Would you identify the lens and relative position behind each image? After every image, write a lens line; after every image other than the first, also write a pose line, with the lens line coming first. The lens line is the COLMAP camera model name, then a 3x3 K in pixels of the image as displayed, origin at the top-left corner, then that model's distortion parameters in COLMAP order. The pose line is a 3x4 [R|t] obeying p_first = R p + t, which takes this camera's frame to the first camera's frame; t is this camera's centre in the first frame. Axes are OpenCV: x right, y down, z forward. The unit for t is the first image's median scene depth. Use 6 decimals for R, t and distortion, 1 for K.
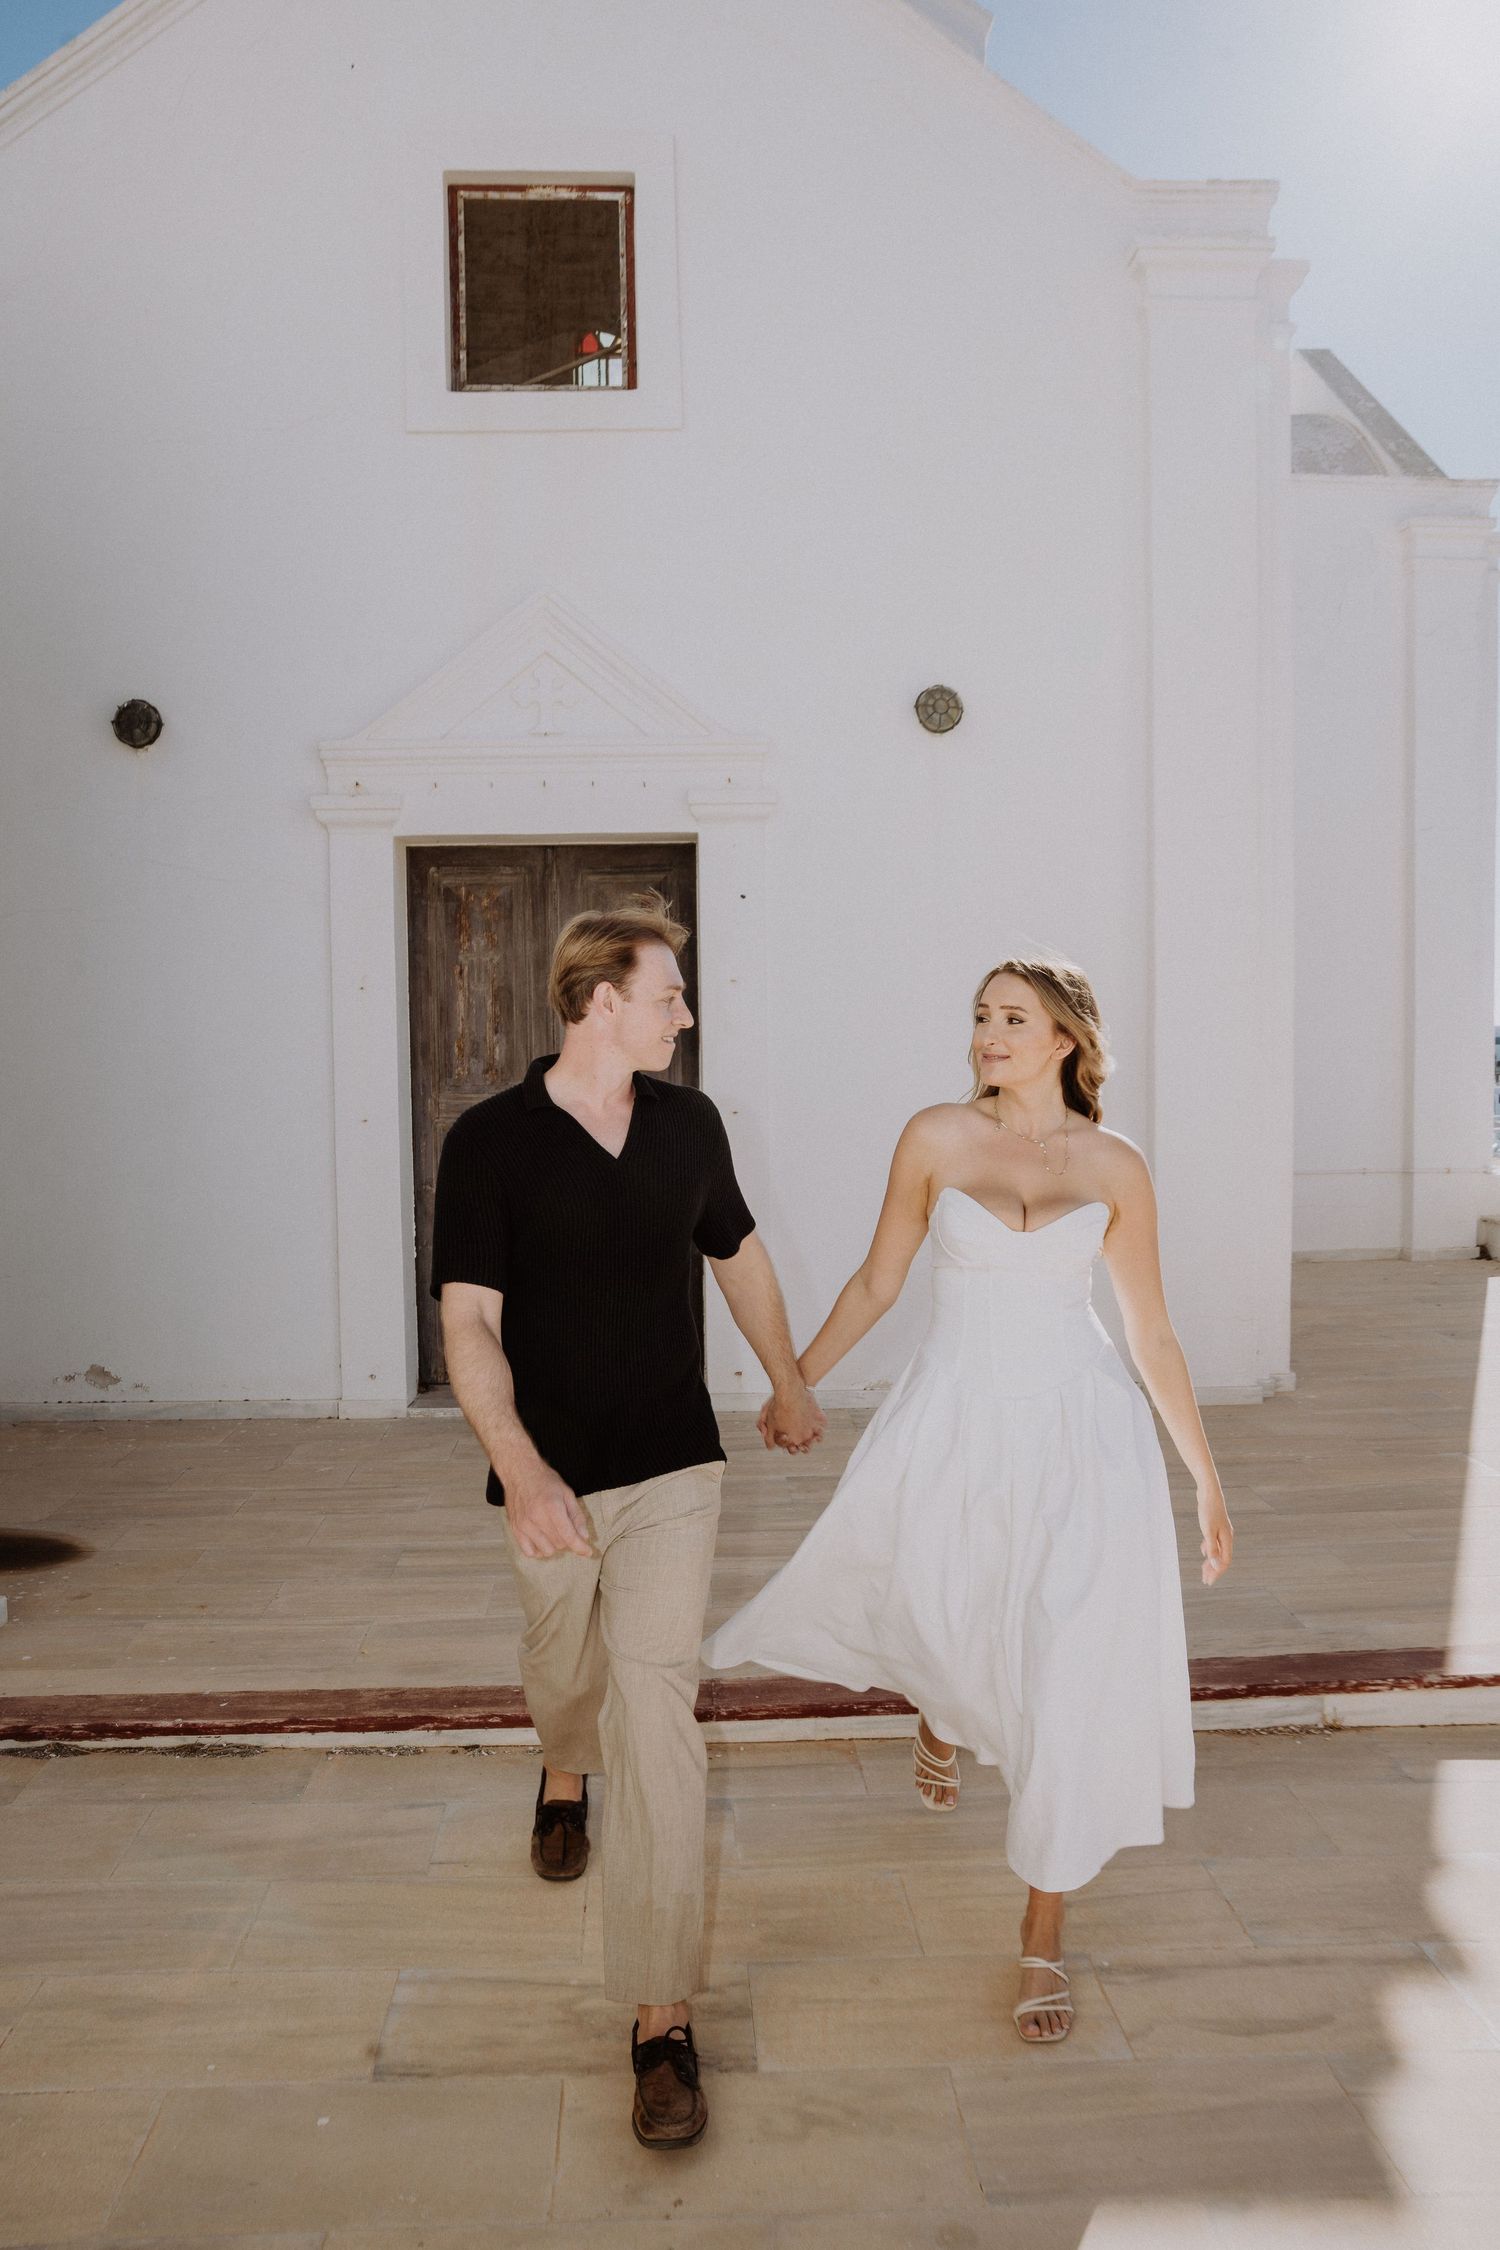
lens RADIAL K [[1714.9, 0, 748.4], [0, 1714.9, 1128.7], [0, 0, 1]] dist [-0.092354, 0.103768]
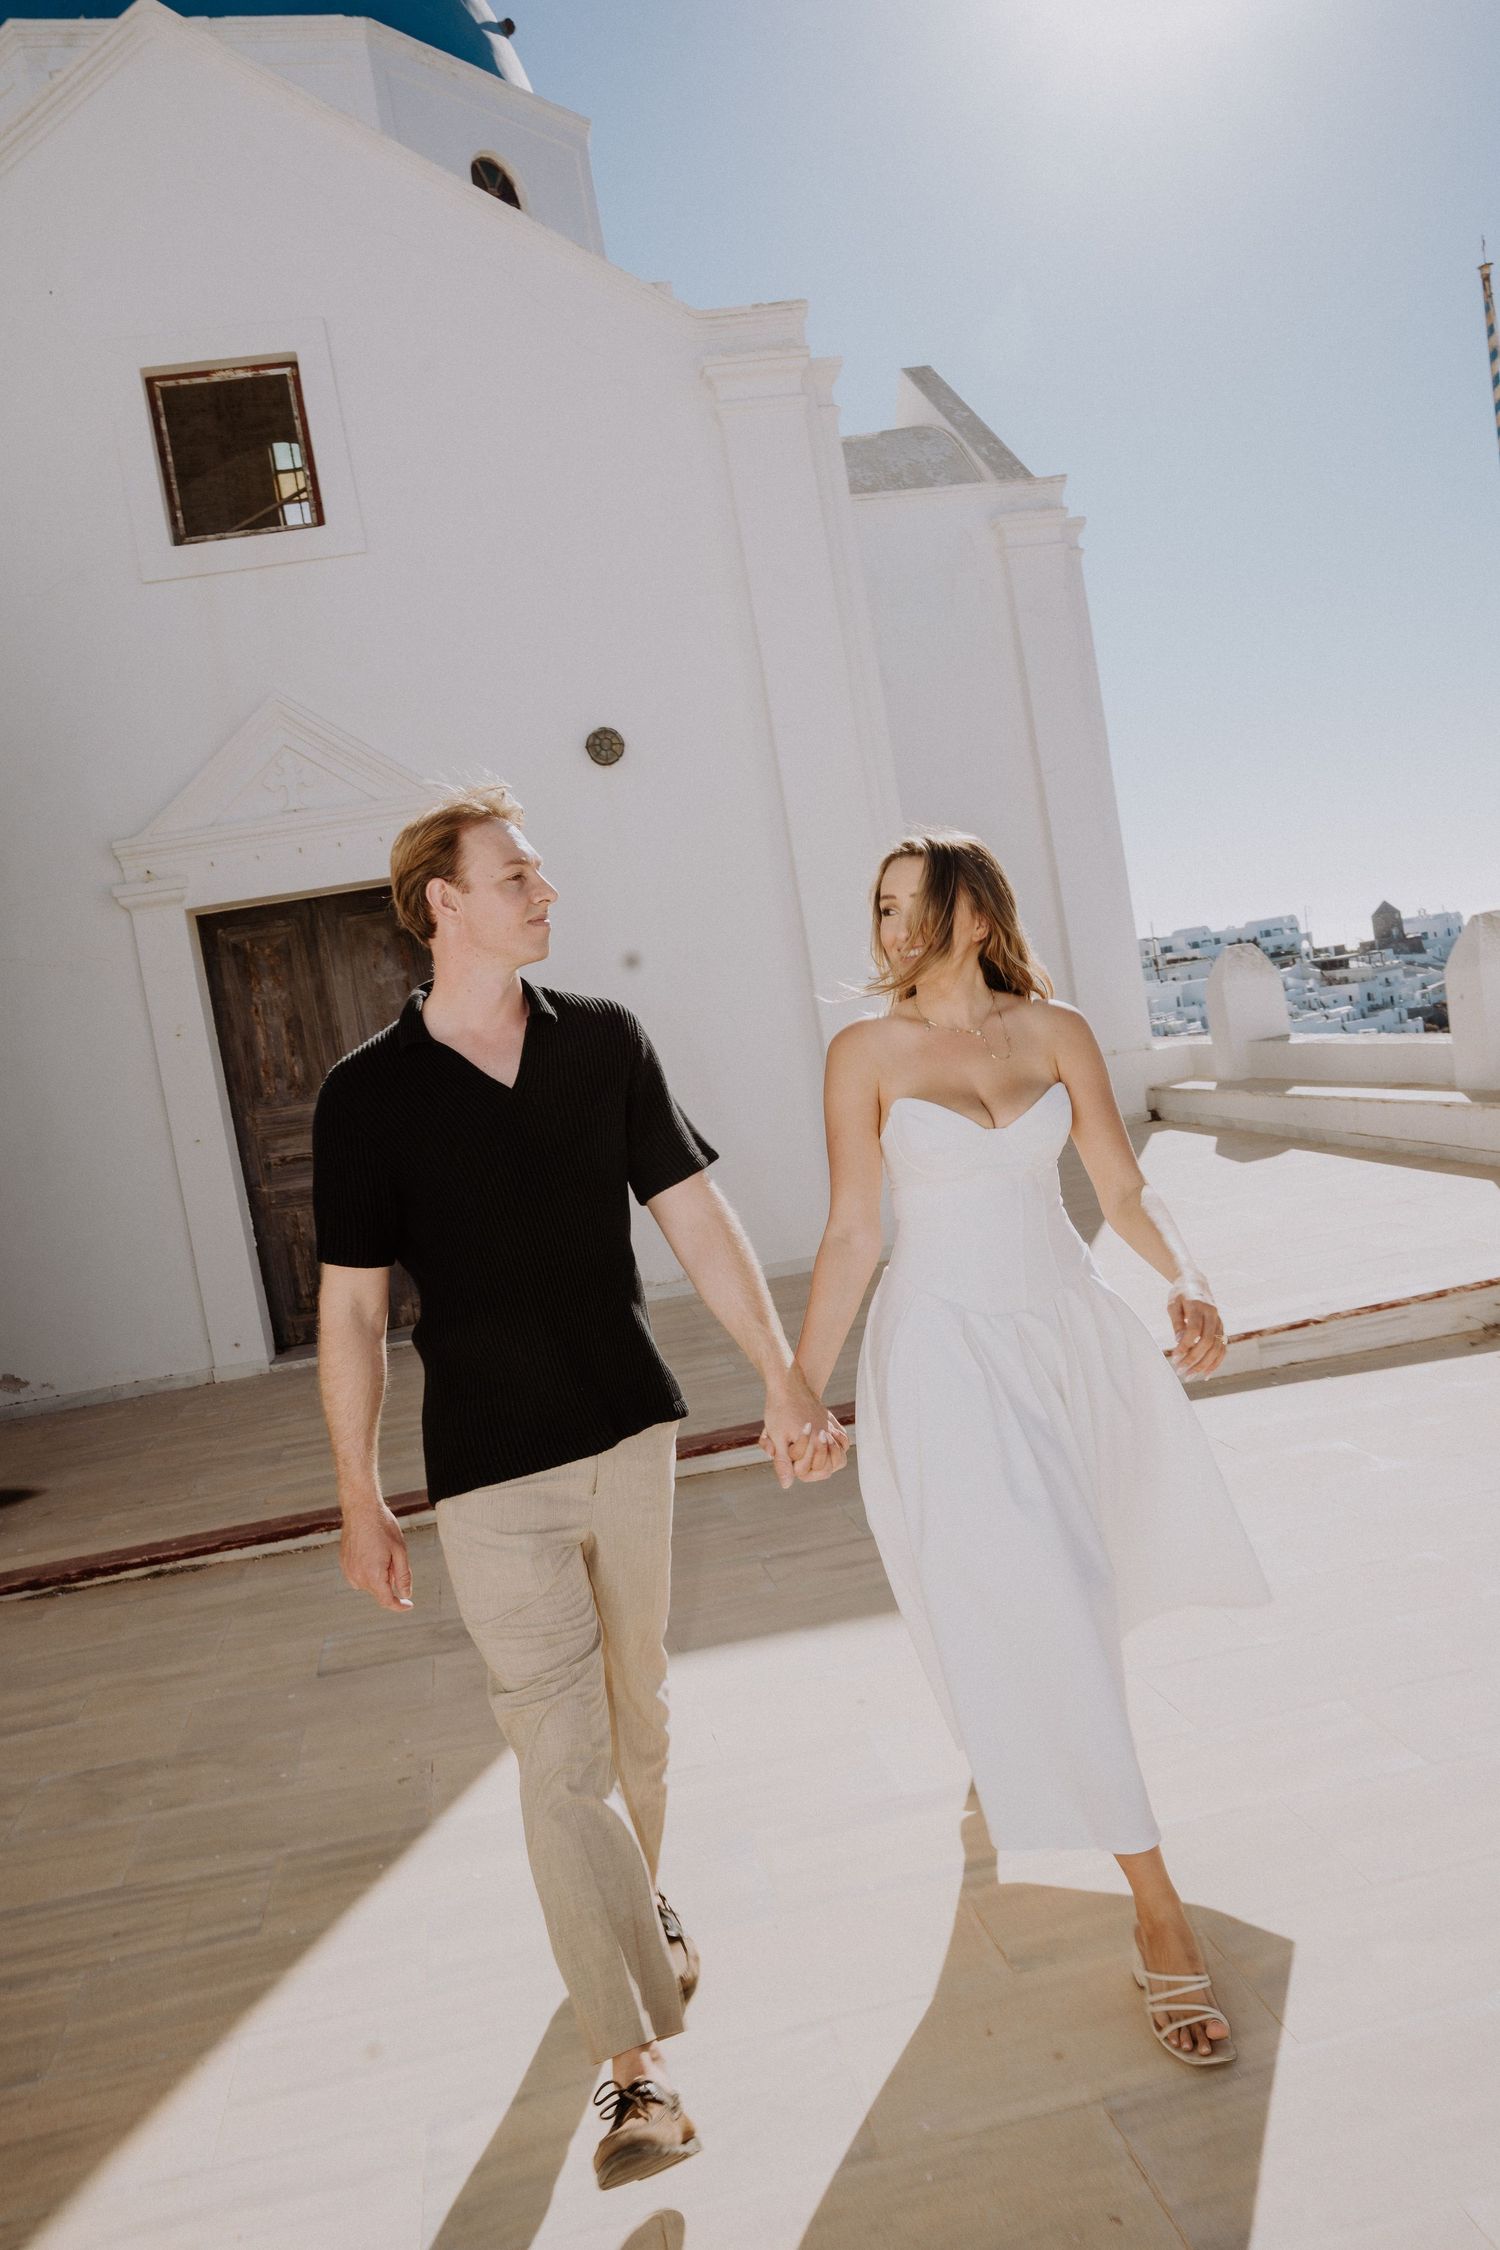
lens RADIAL K [[1714.9, 0, 745.2], [0, 1714.9, 1138.2], [0, 0, 1]] dist [-0.092354, 0.103768]
pose [[0.982344, -0.156443, 0.102598, 0.039195], [0.155113, 0.987676, 0.020869, 0.029758], [-0.104598, -0.004587, 0.994504, -0.269684]]
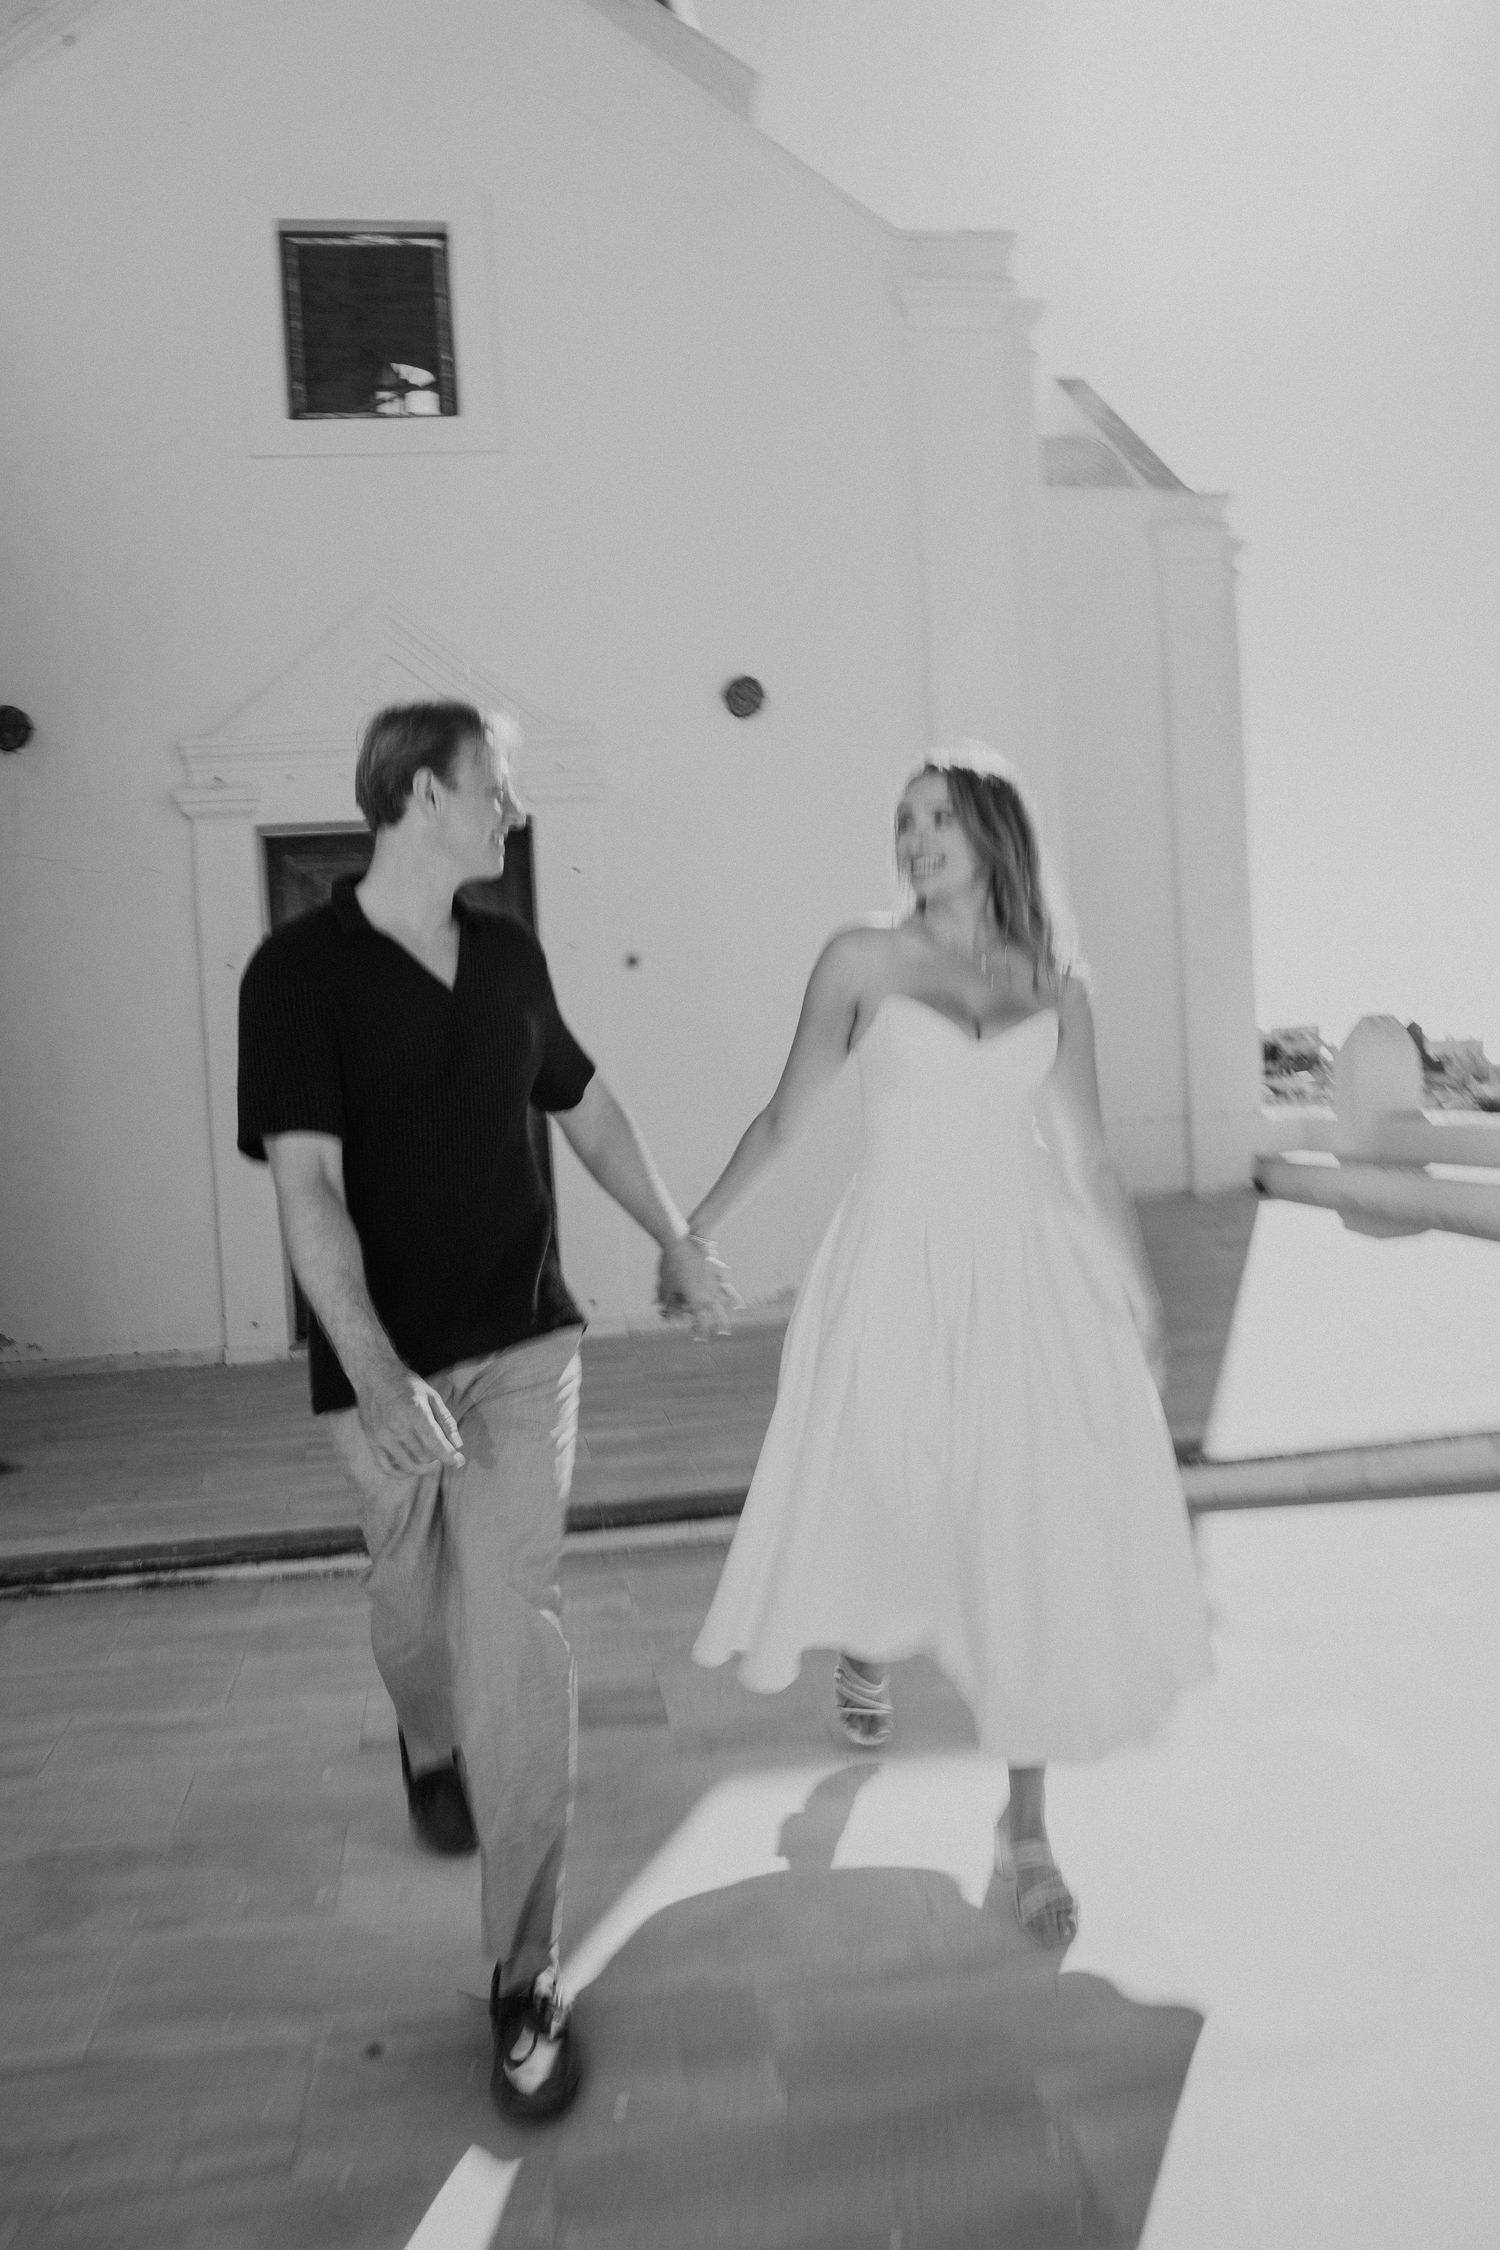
lens RADIAL K [[1714.9, 0, 742.8], [0, 1714.9, 1129.9], [0, 0, 1]] dist [-0.092354, 0.103768]
pose [[0.993396, -0.049034, 0.103728, -0.019633], [0.050699, 0.998623, -0.013478, 0.054077], [-0.102924, 0.018648, 0.994514, -0.111295]]
